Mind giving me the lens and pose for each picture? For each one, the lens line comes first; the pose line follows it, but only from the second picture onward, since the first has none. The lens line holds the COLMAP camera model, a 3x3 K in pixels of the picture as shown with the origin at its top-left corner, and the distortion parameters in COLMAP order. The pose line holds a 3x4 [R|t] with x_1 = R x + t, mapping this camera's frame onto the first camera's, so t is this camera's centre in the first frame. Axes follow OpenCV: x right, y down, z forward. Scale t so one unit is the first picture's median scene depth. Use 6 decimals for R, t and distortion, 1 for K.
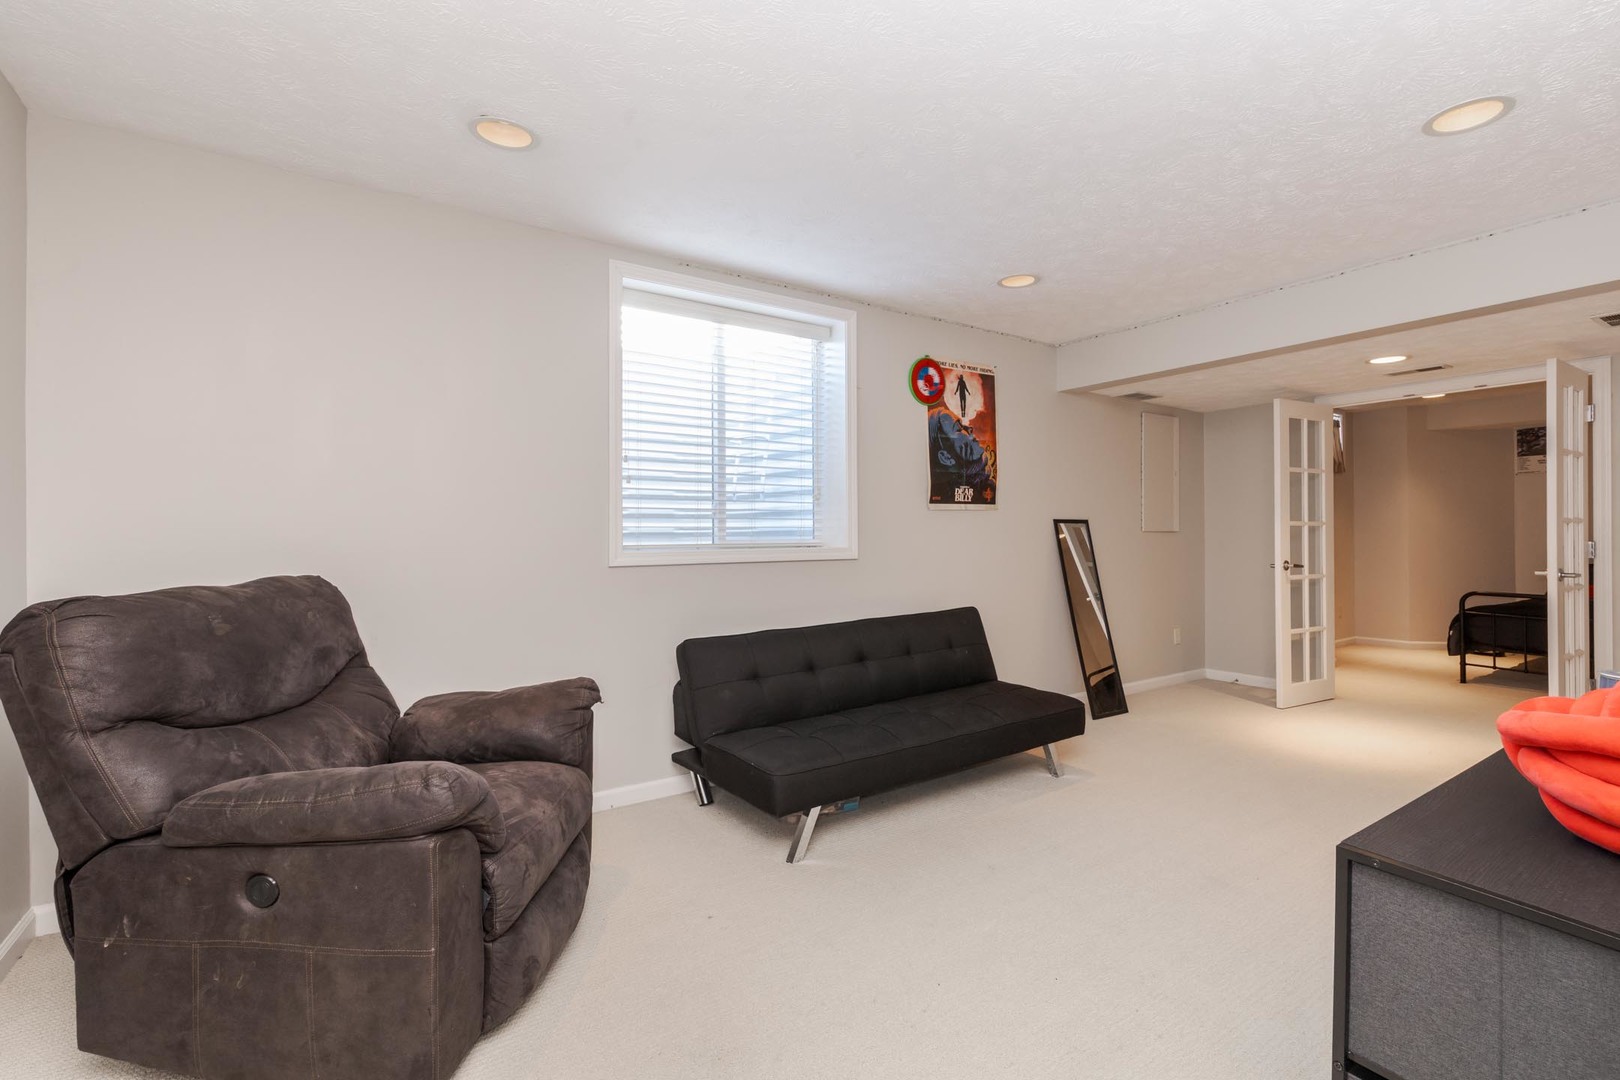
lens RADIAL K [[695.1, 0, 809.5], [0, 695.1, 539.0], [0, 0, 1]] dist [0.001765, 0.000260]
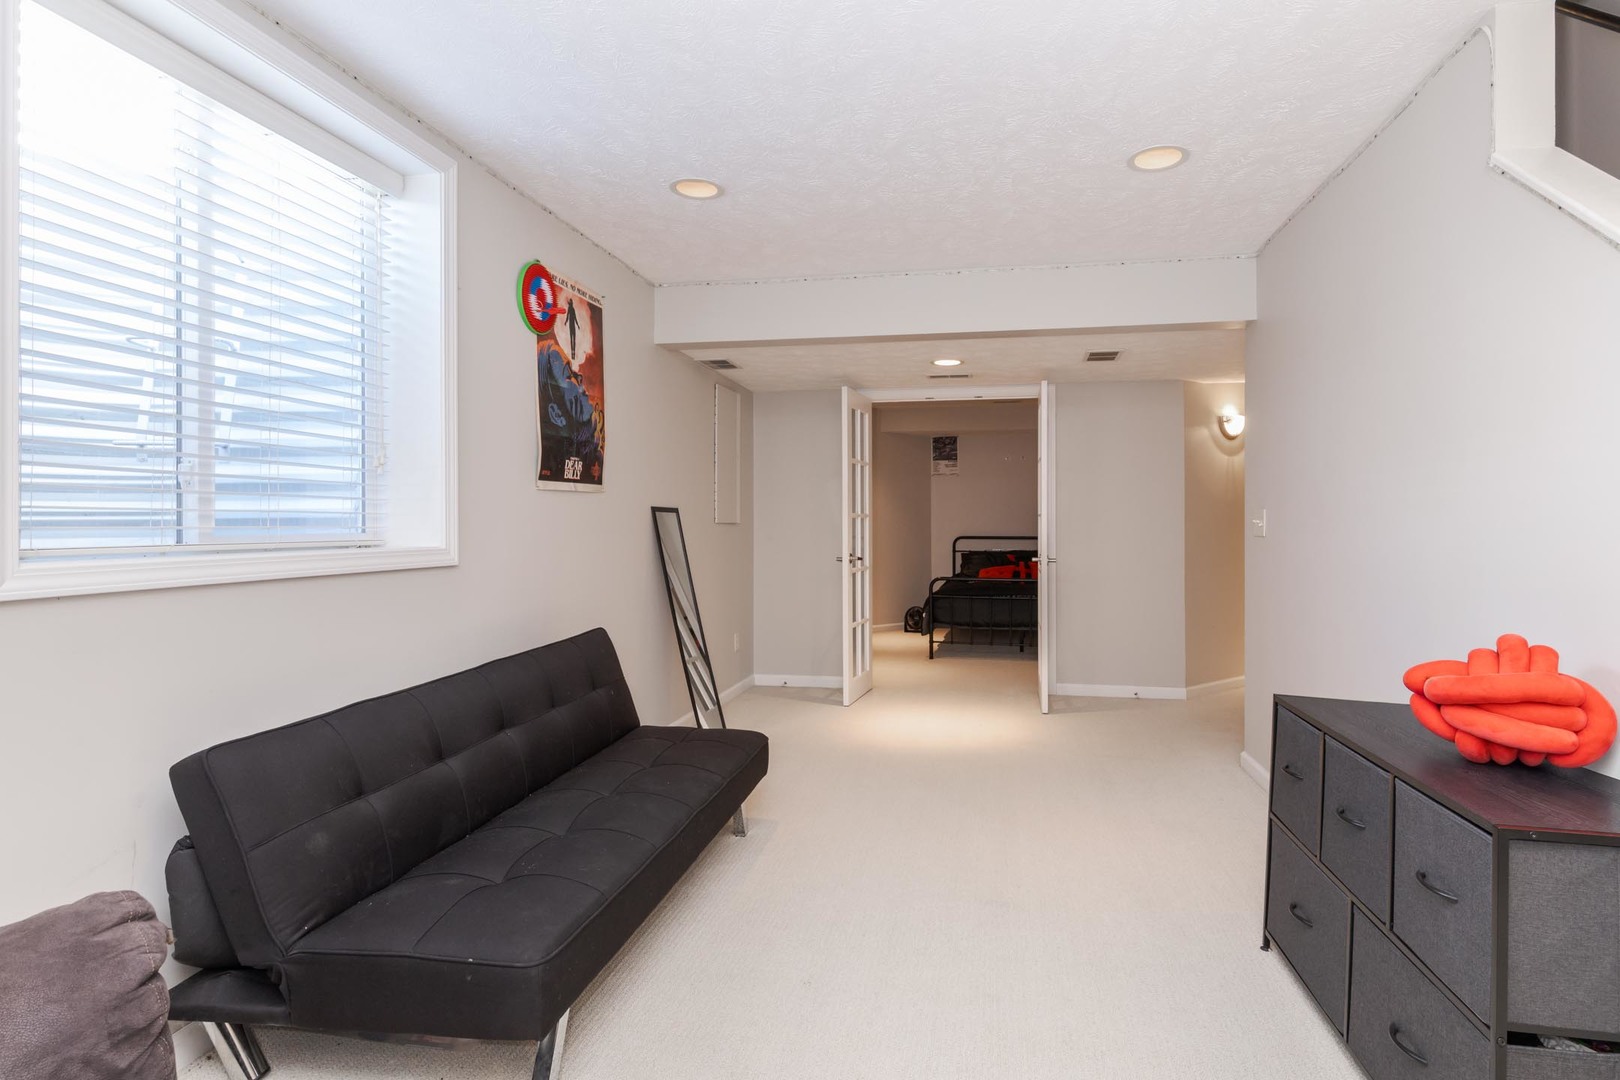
lens RADIAL K [[849.8, 0, 818.5], [0, 849.8, 529.2], [0, 0, 1]] dist [-0.001252, 0.000086]
pose [[0.696614, -0.000520, 0.717446, -0.222974], [0.003853, 0.999988, -0.003016, 0.000300], [-0.717435, 0.004865, 0.696608, 0.223574]]
